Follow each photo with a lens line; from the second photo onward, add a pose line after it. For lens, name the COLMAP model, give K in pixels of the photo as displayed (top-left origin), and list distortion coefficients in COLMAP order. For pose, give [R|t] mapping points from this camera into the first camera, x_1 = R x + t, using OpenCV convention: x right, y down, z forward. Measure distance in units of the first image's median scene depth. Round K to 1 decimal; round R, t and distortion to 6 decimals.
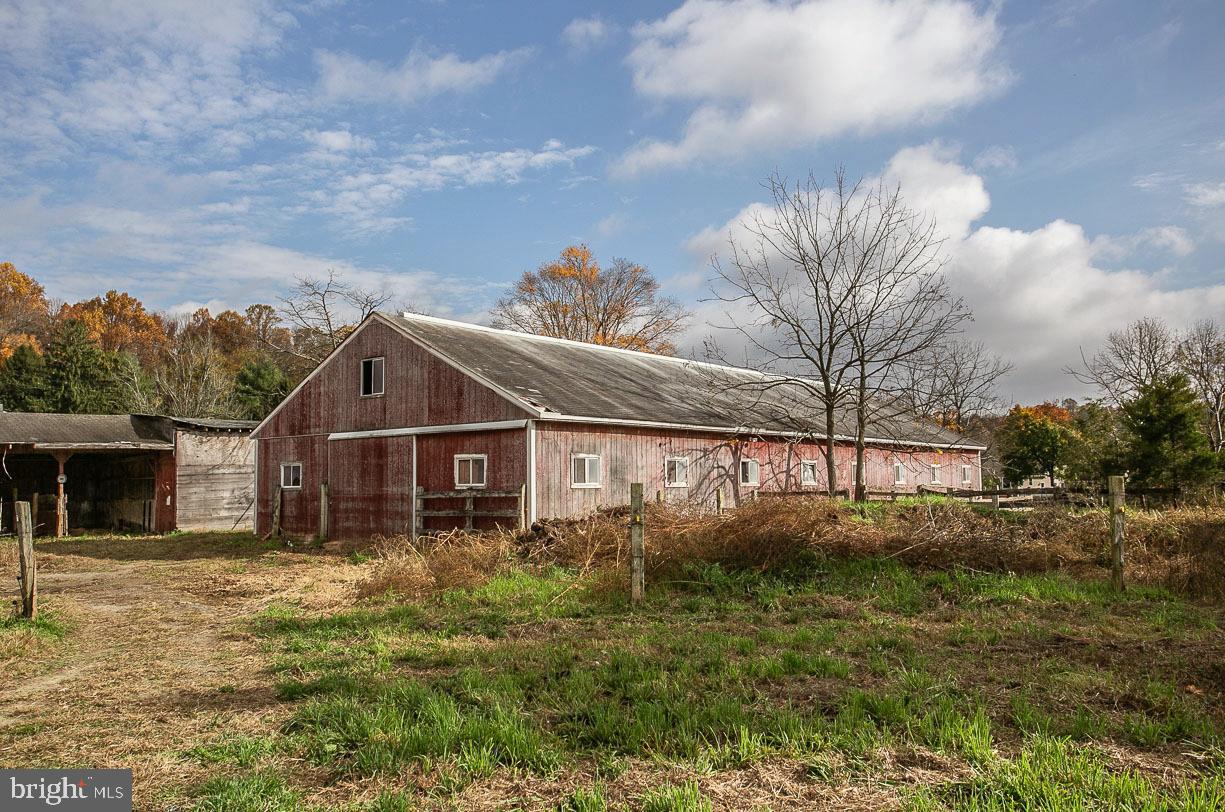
lens RADIAL K [[1033.5, 0, 612.6], [0, 1033.5, 411.9], [0, 0, 1]] dist [0.046590, 0.021441]
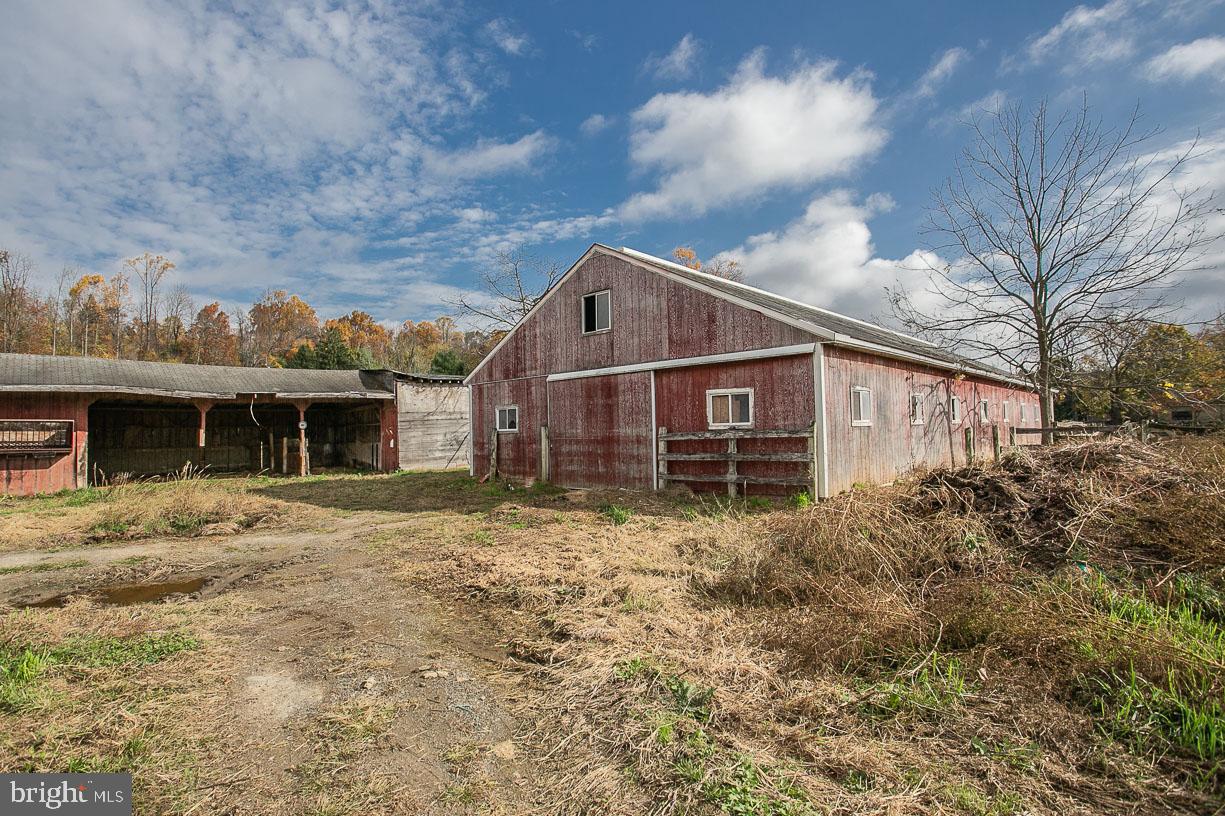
lens RADIAL K [[605.9, 0, 613.4], [0, 605.9, 404.2], [0, 0, 1]] dist [-0.039081, -0.000111]
pose [[0.998682, -0.015677, -0.048865, -0.179104], [0.017121, 0.999425, 0.029284, 0.031904], [0.048378, -0.030082, 0.998376, 0.421169]]
